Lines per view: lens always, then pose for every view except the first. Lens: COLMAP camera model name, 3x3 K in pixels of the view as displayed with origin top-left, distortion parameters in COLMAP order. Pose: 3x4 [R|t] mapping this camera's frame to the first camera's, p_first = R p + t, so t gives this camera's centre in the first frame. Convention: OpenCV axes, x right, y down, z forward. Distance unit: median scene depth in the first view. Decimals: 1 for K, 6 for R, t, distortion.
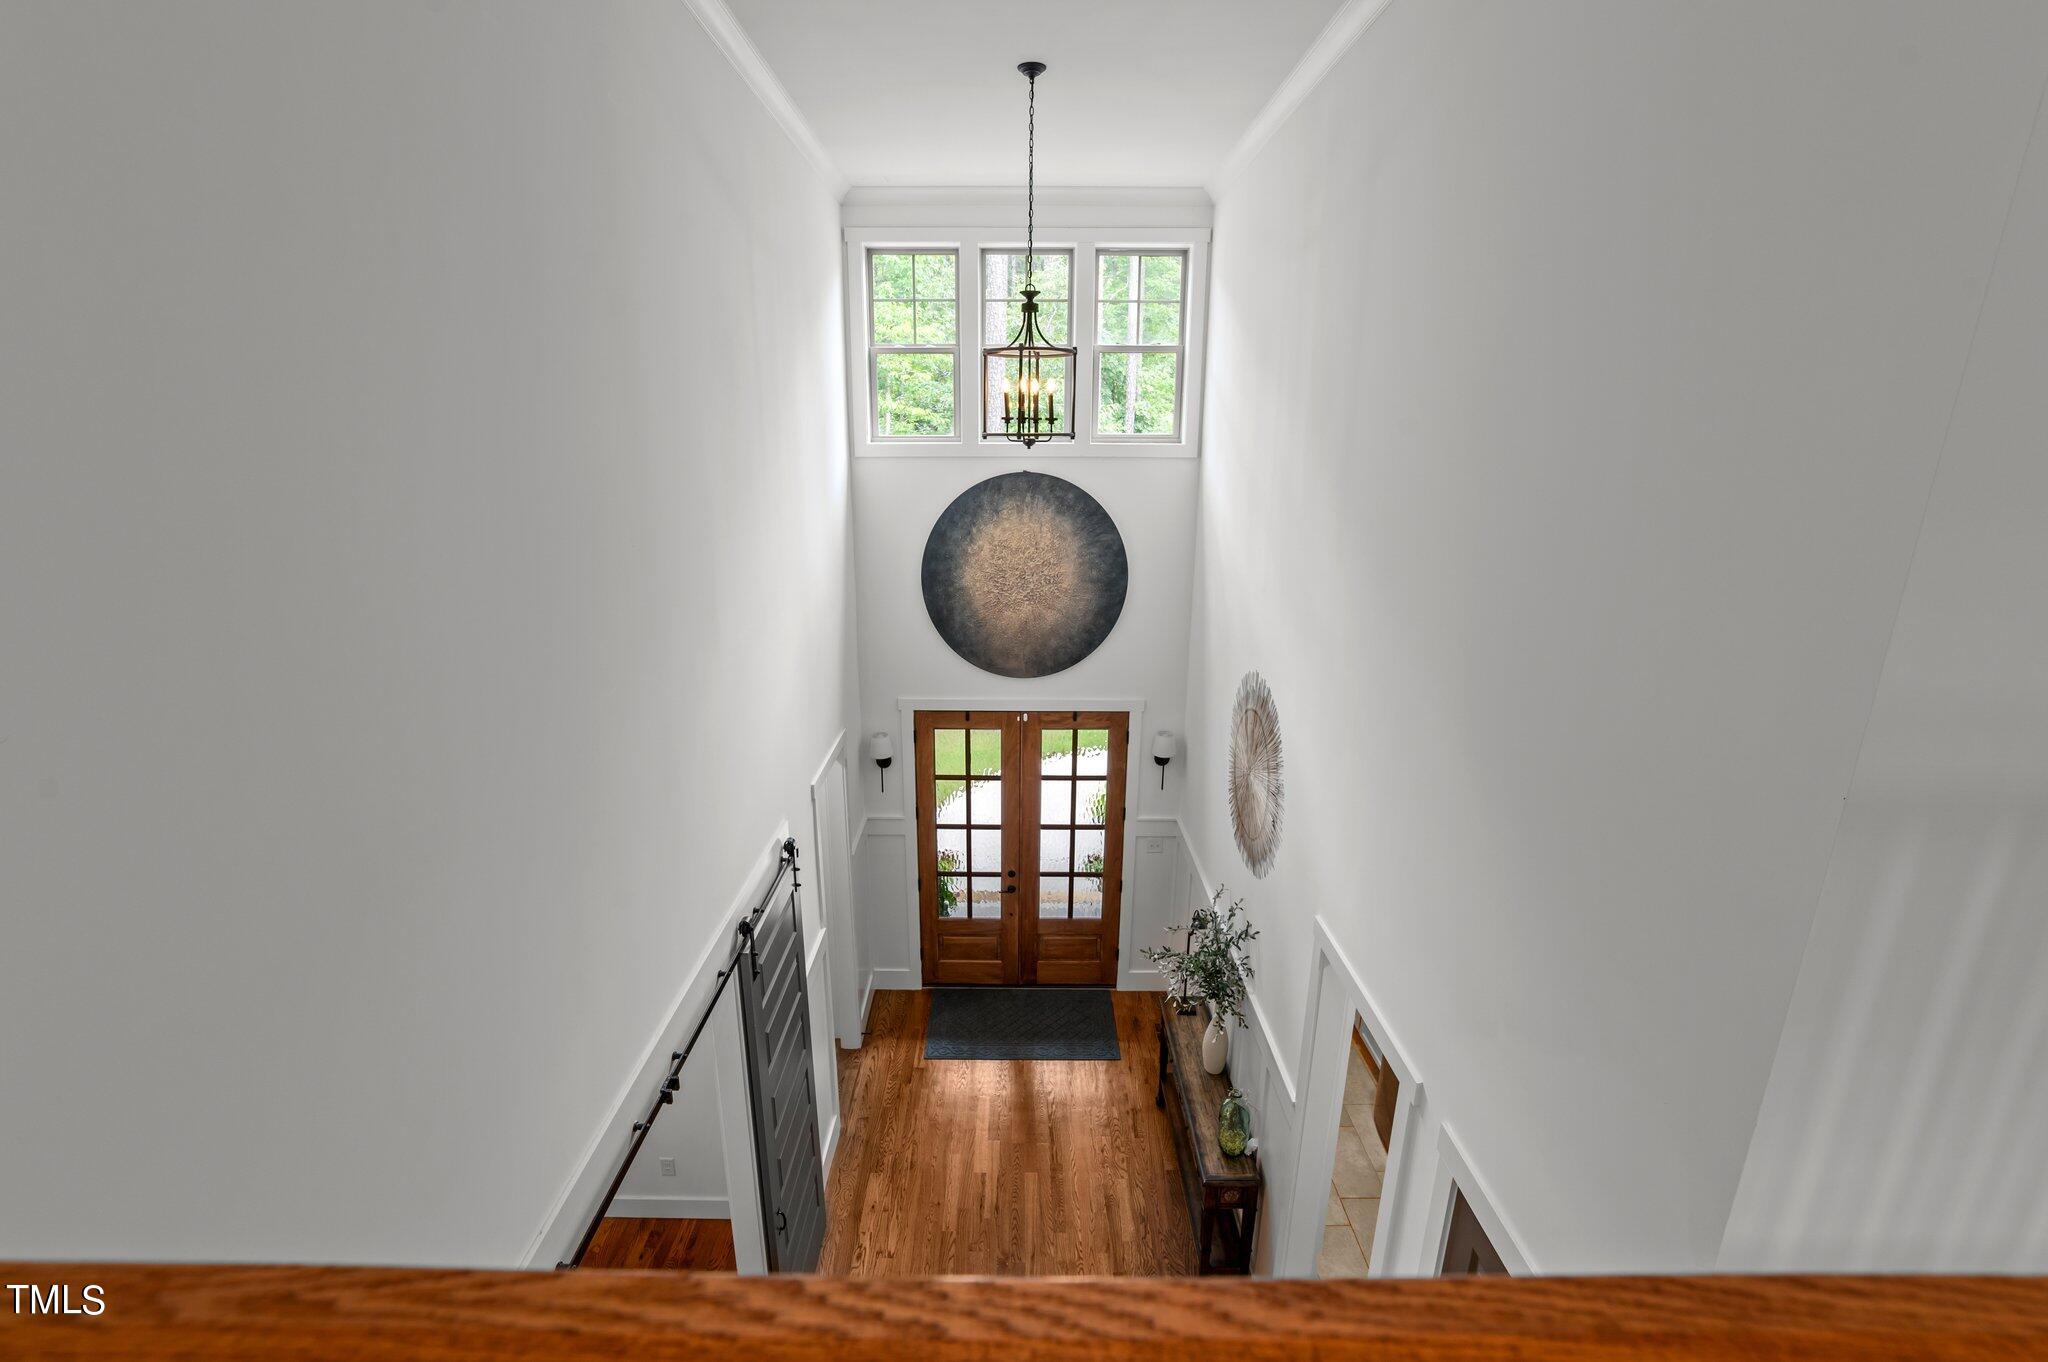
lens RADIAL K [[903.5, 0, 1010.8], [0, 903.5, 681.4], [0, 0, 1]] dist [-0.053578, 0.023640]
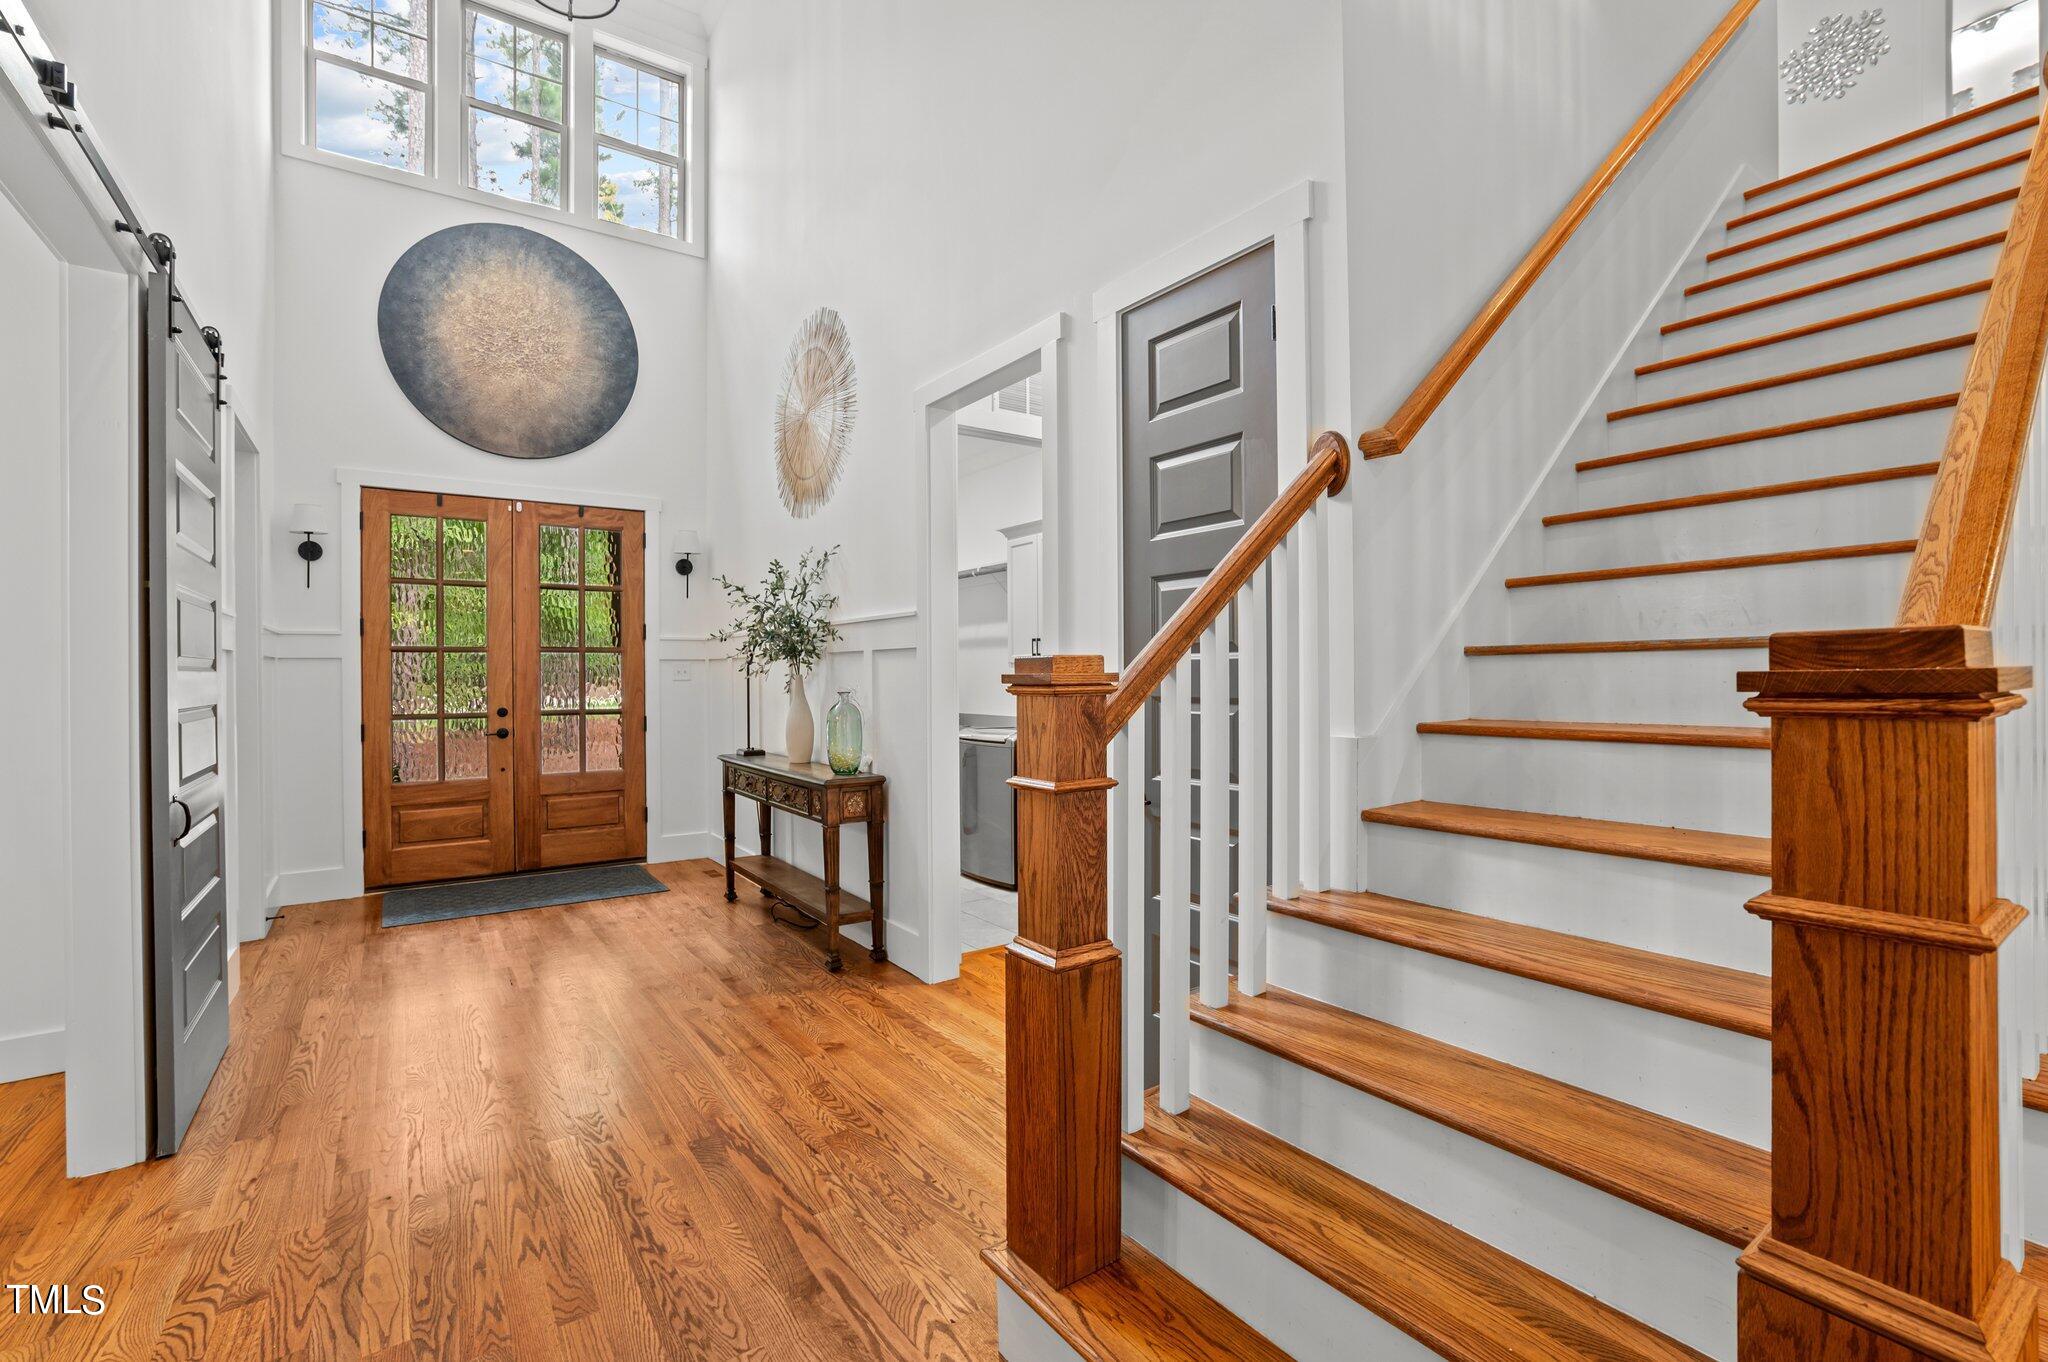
lens RADIAL K [[903.5, 0, 1010.8], [0, 903.5, 681.4], [0, 0, 1]] dist [-0.053578, 0.023640]
pose [[0.818659, -0.010051, 0.574192, -0.091402], [0.165367, 0.961623, -0.218941, 0.480761], [-0.549955, 0.274190, 0.788904, 0.137562]]
